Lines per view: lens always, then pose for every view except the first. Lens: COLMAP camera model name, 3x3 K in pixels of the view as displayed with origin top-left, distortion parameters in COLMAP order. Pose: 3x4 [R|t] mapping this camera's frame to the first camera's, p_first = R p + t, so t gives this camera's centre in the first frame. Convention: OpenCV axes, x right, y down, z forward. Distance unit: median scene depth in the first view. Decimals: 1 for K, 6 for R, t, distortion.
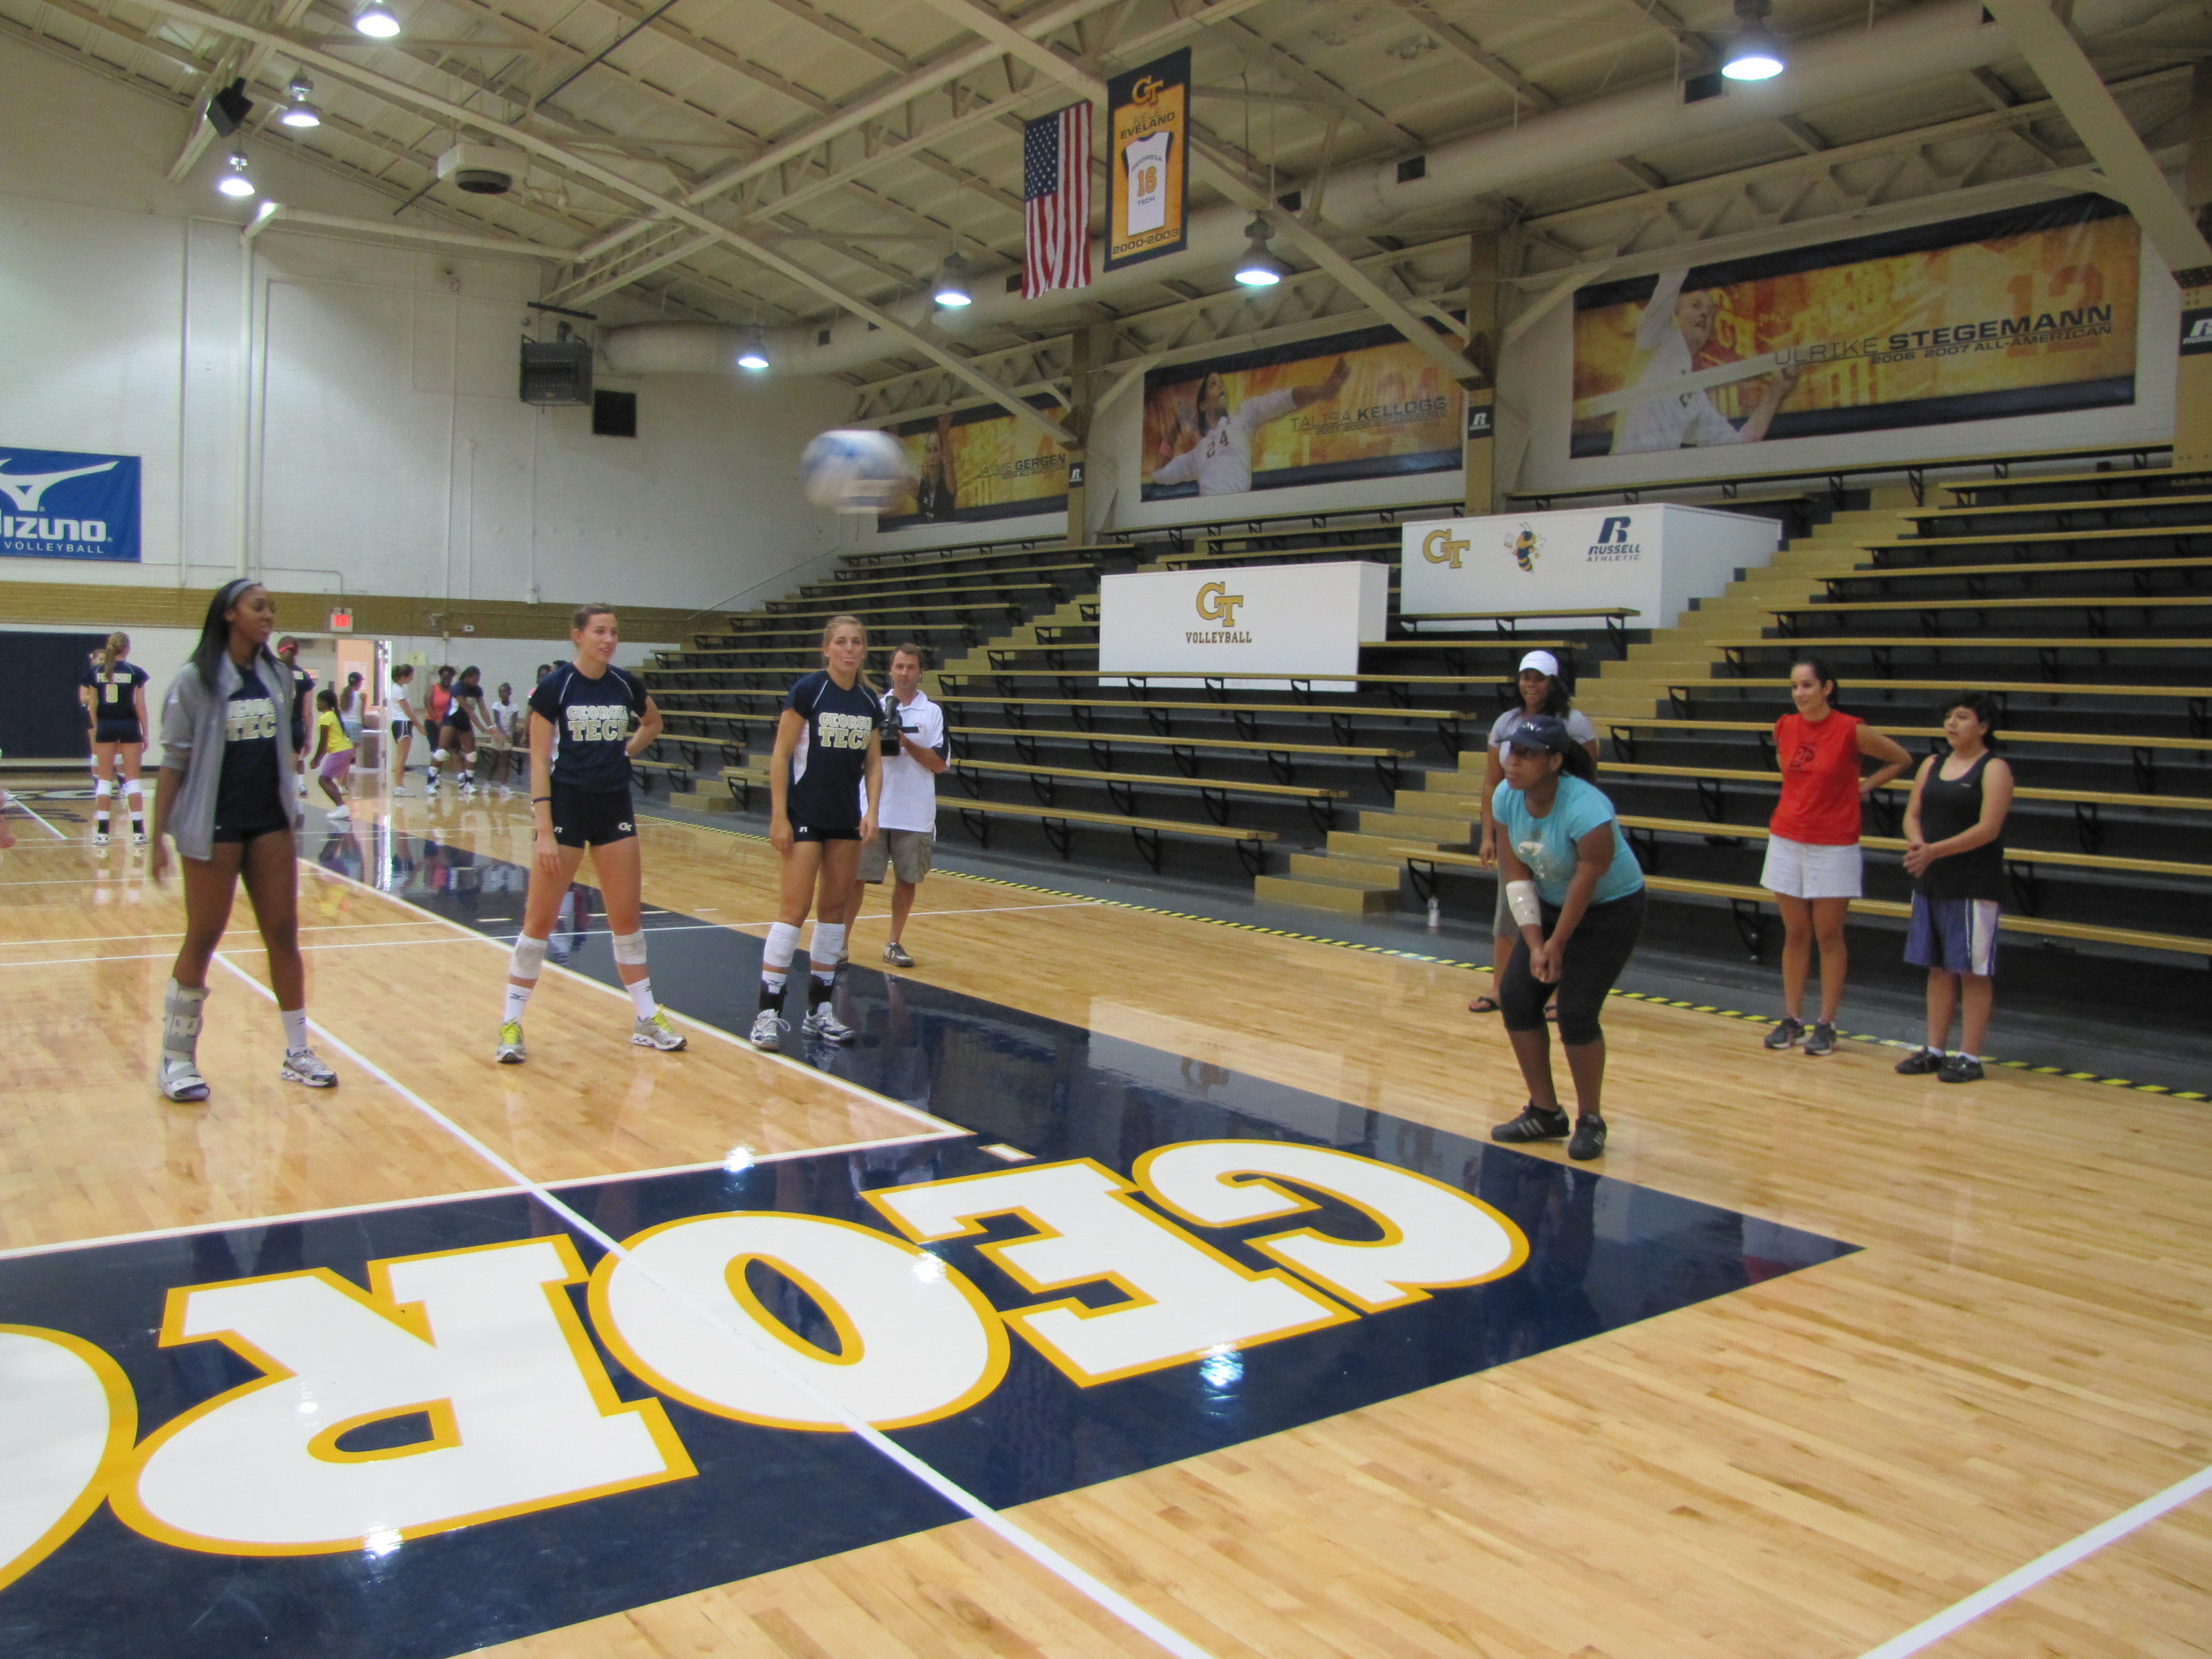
lens RADIAL K [[1878.1, 0, 1076.0], [0, 1878.1, 798.5], [0, 0, 1]] dist [-0.172702, 0.153642]
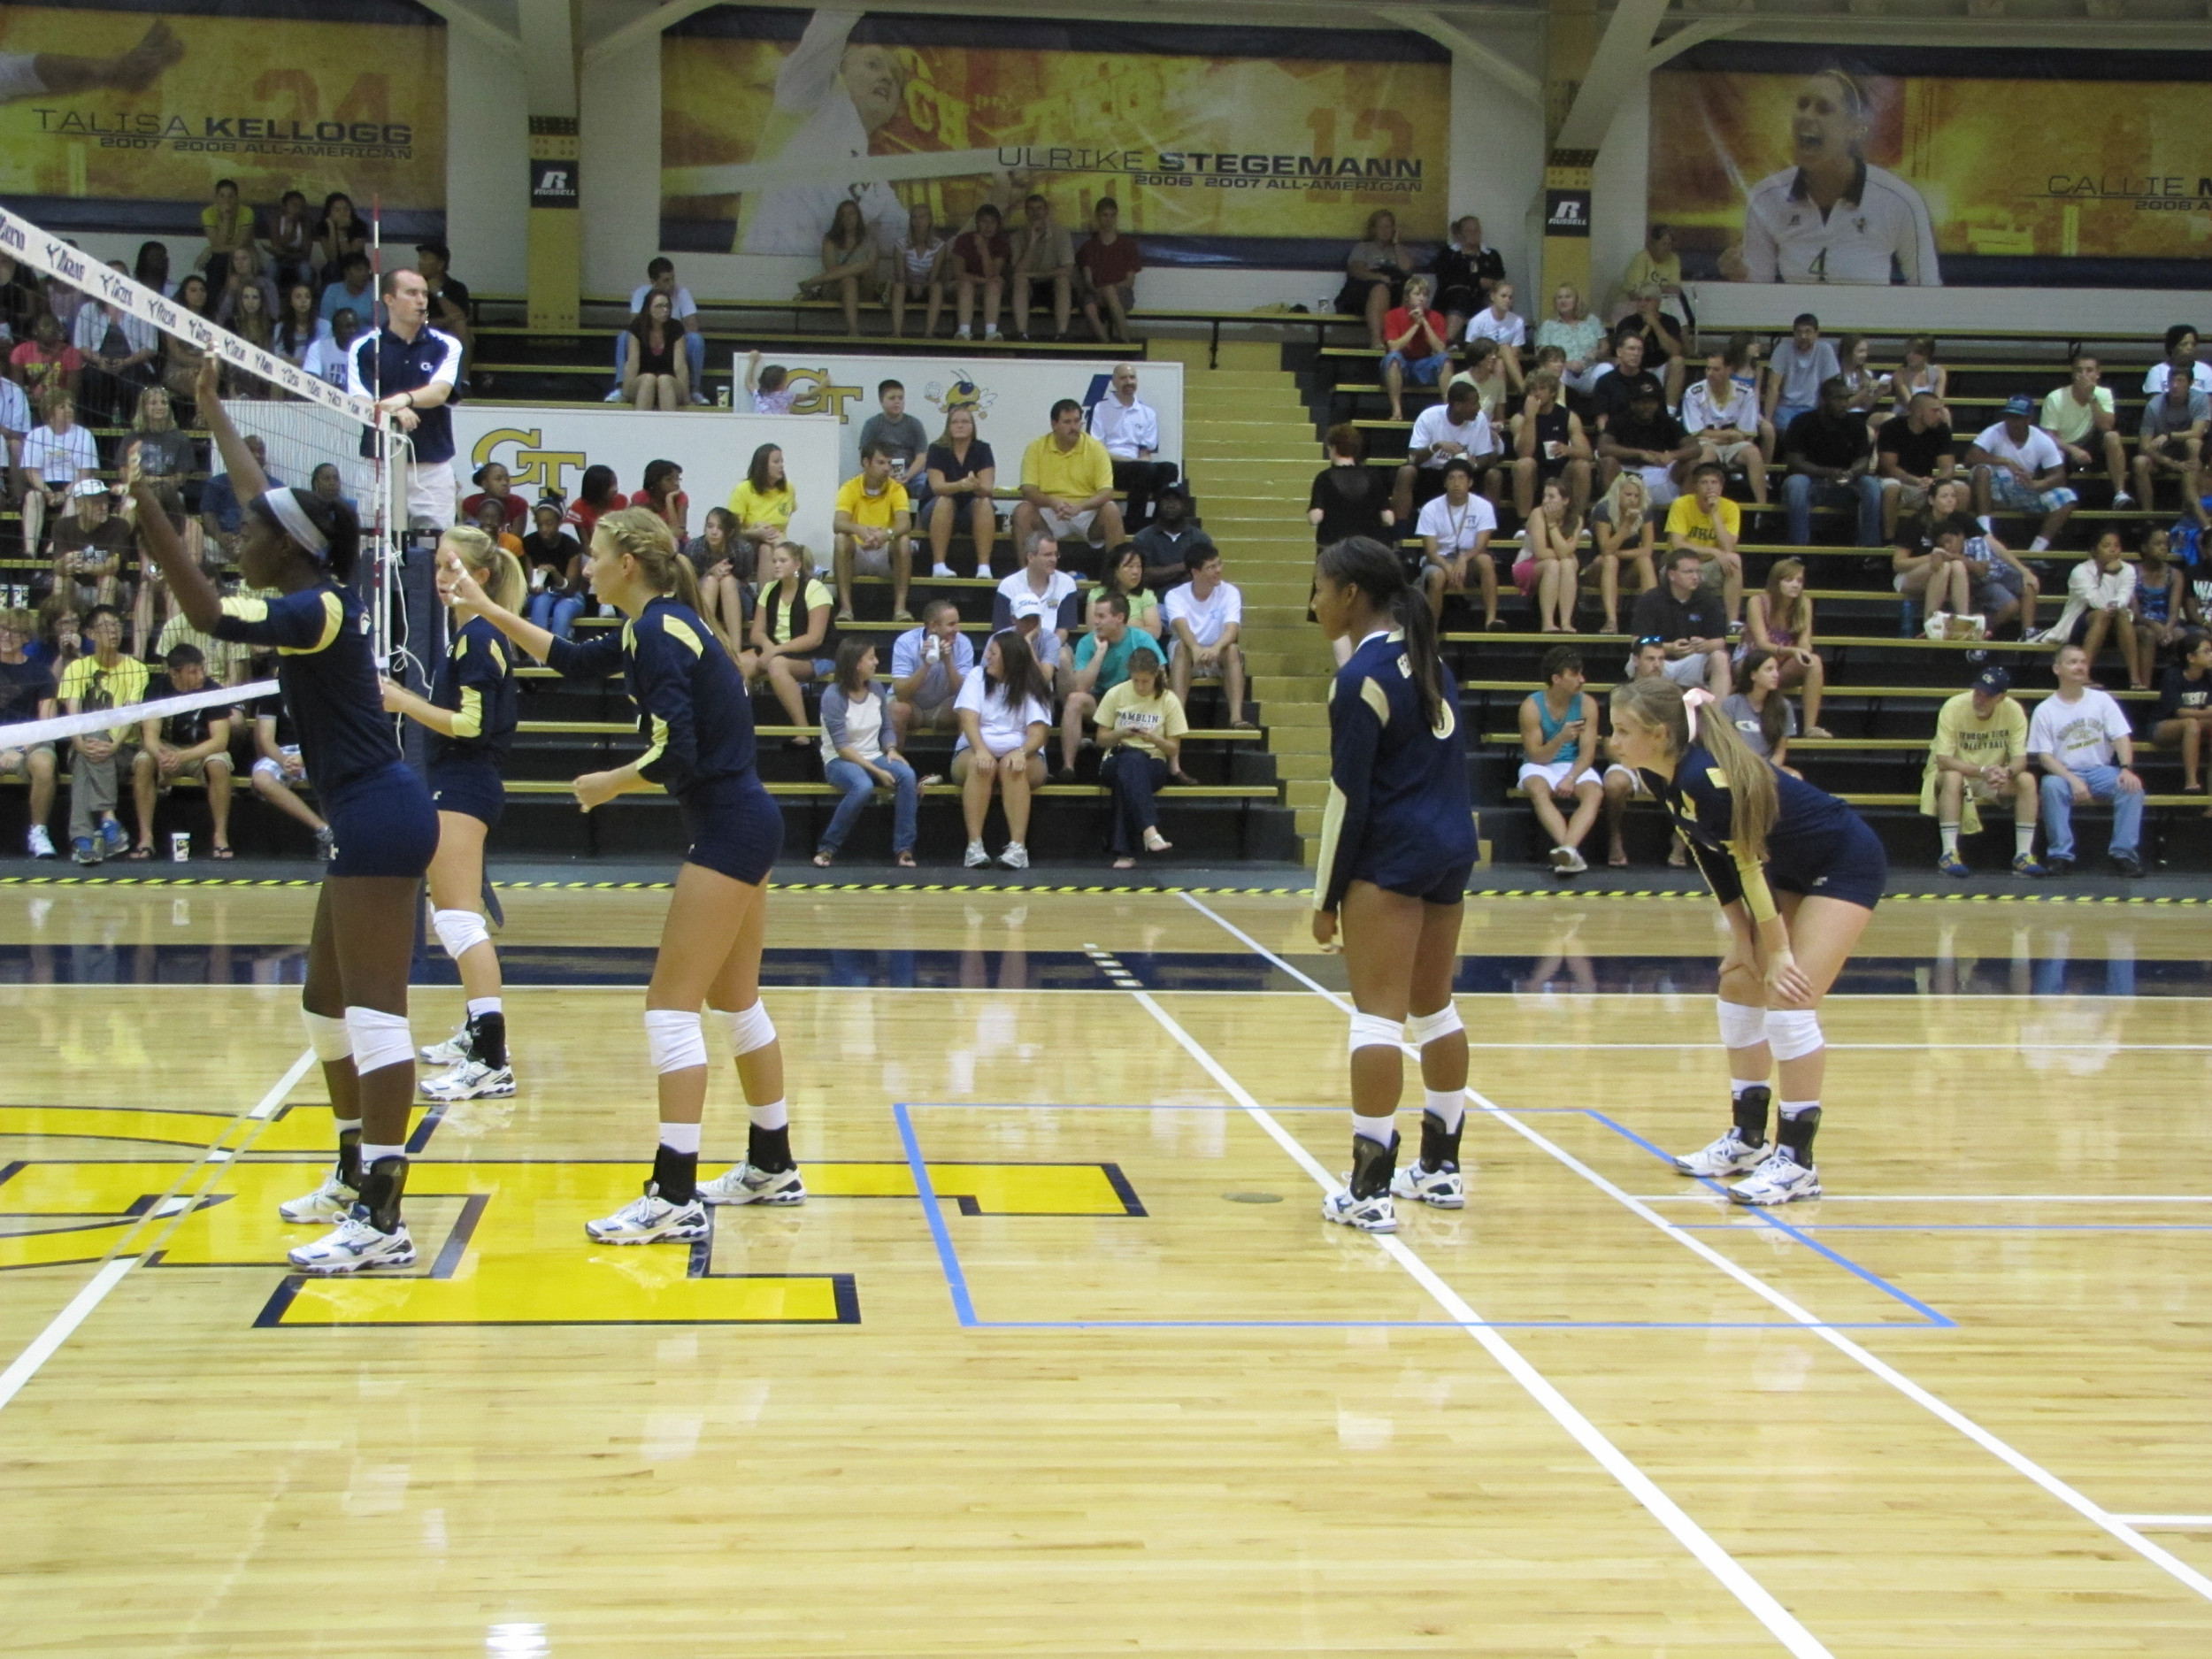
lens RADIAL K [[3309.9, 0, 1125.1], [0, 3309.9, 809.5], [0, 0, 1]] dist [0.095880, 0.000000]
pose [[0.489346, -0.072131, 0.869101, -0.759563], [0.045392, 0.997329, 0.057215, -0.036824], [-0.870907, 0.011453, 0.491314, 0.229613]]
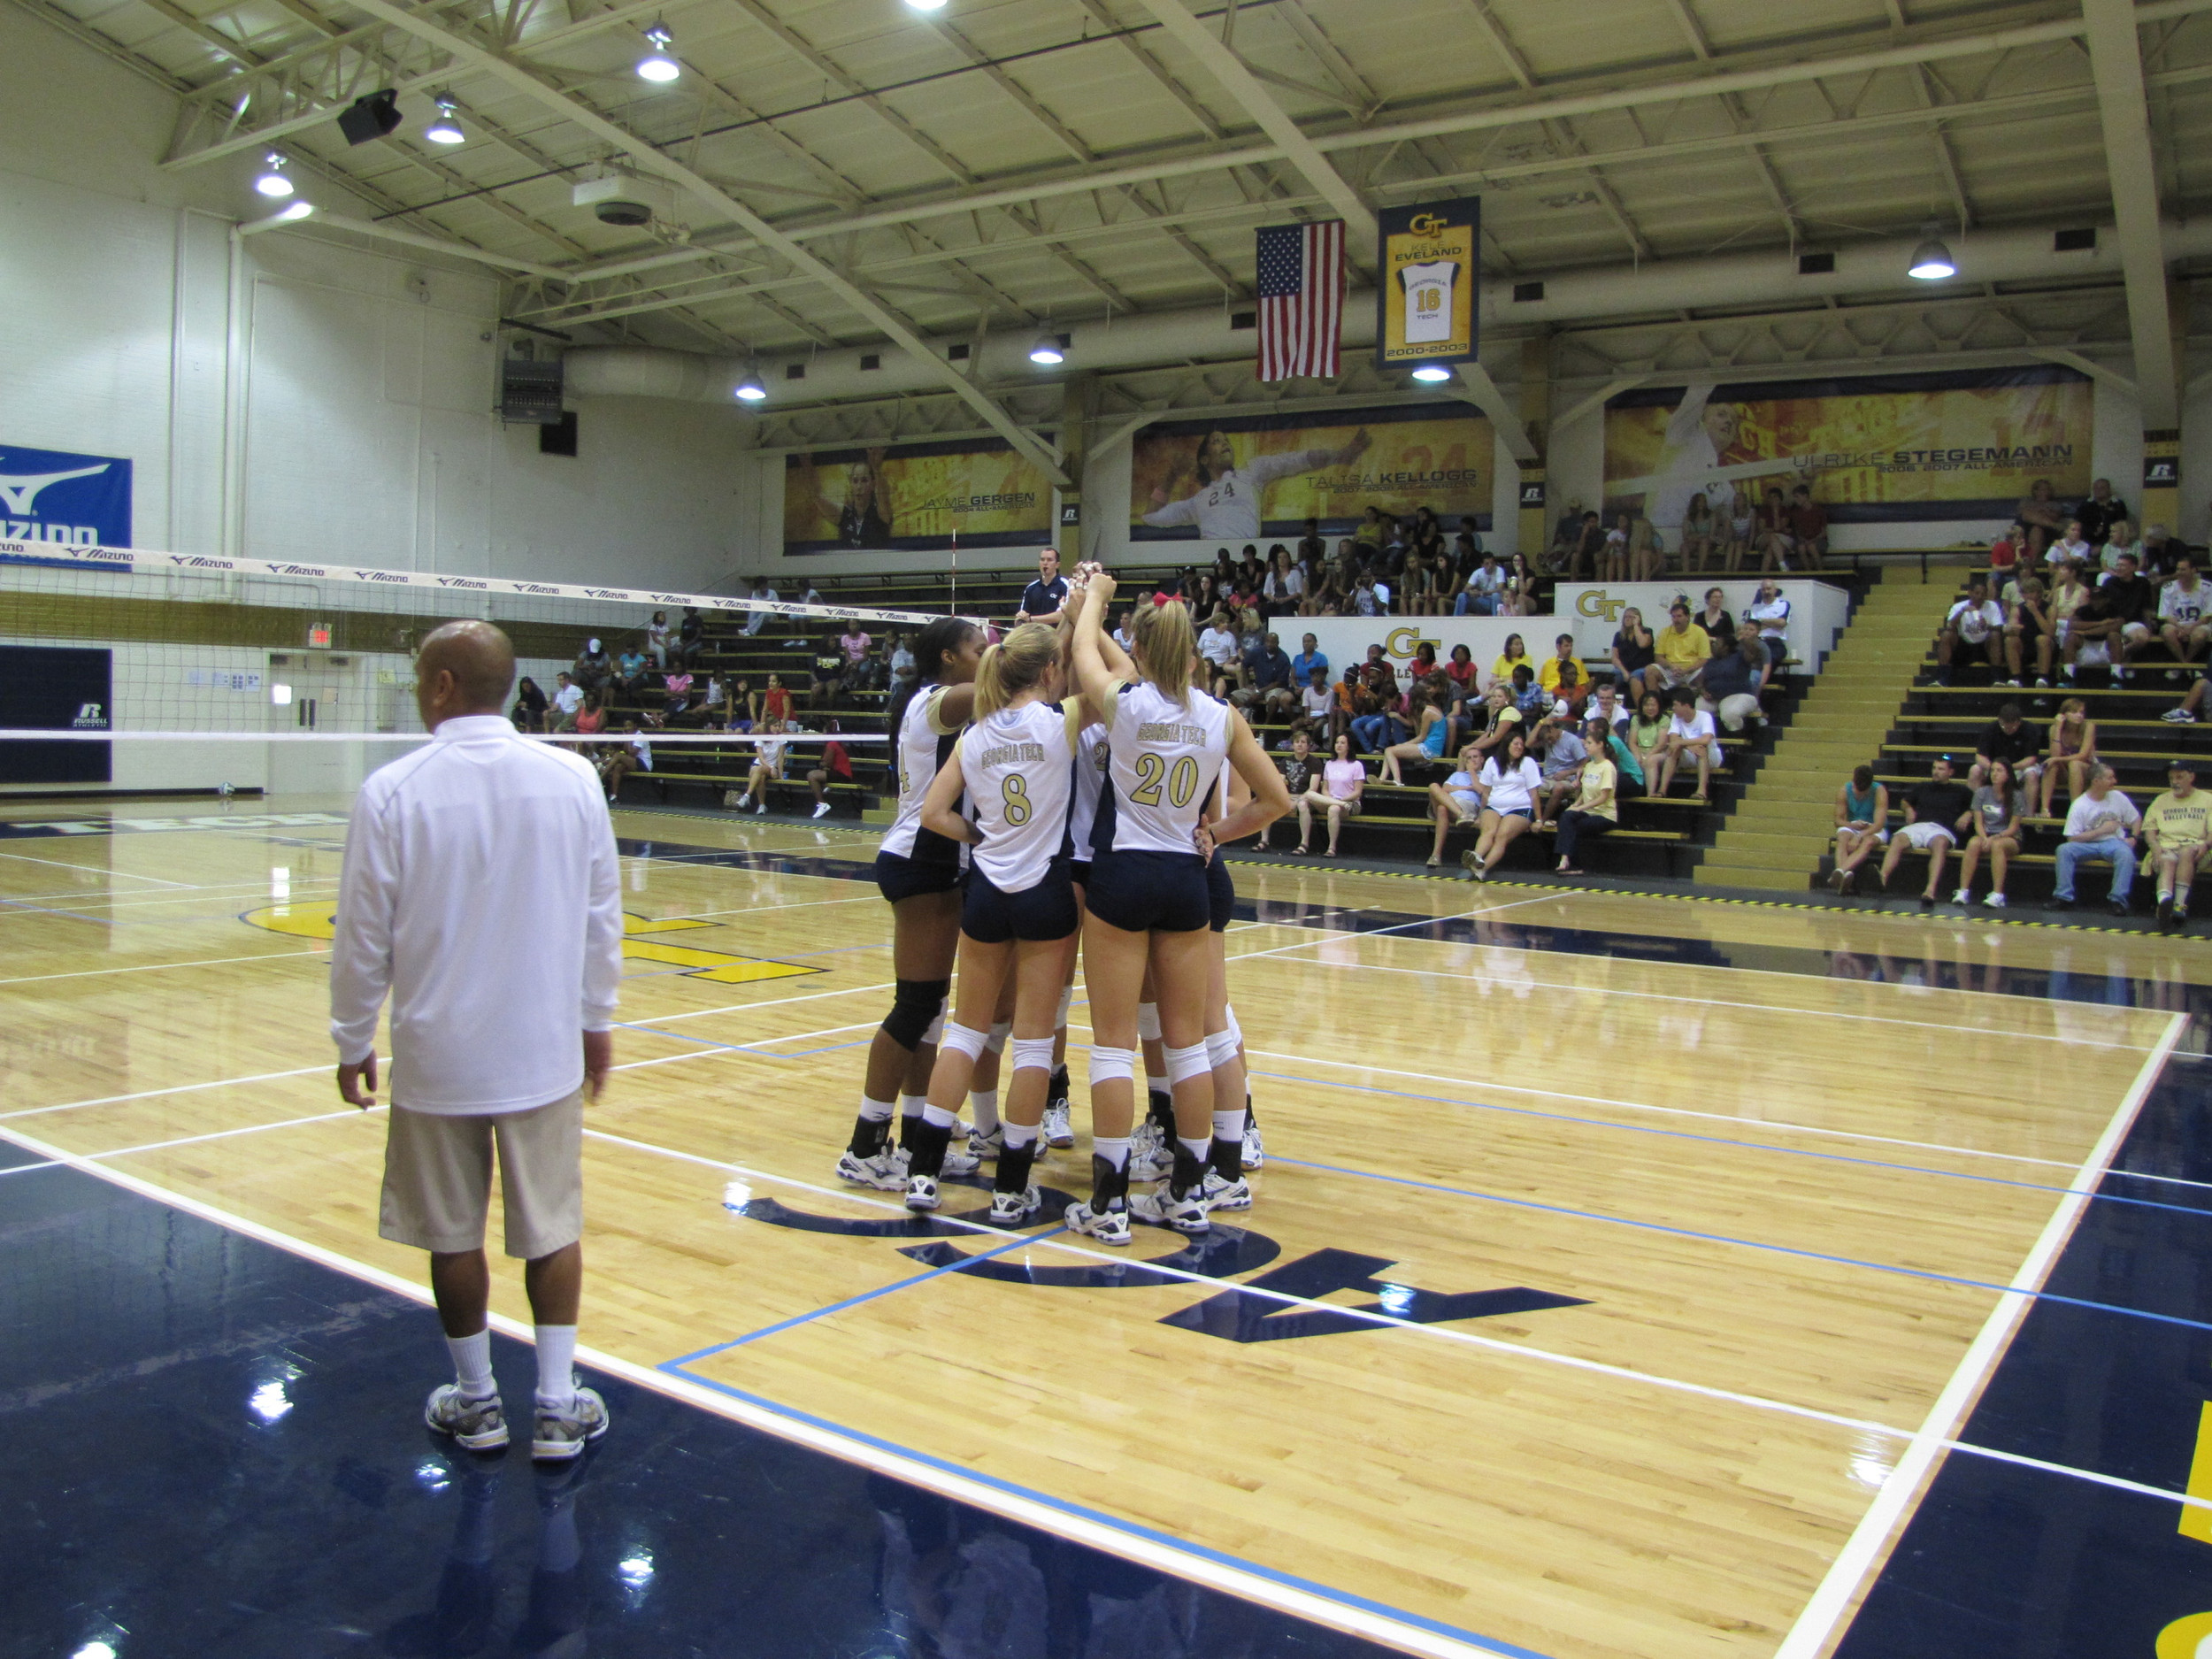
lens RADIAL K [[1878.1, 0, 1076.0], [0, 1878.1, 787.4], [0, 0, 1]] dist [-0.172702, 0.153642]
pose [[0.945589, -0.013126, 0.325099, -0.472799], [0.015233, 0.999876, -0.003935, -0.010446], [-0.325007, 0.008673, 0.945672, -0.057715]]
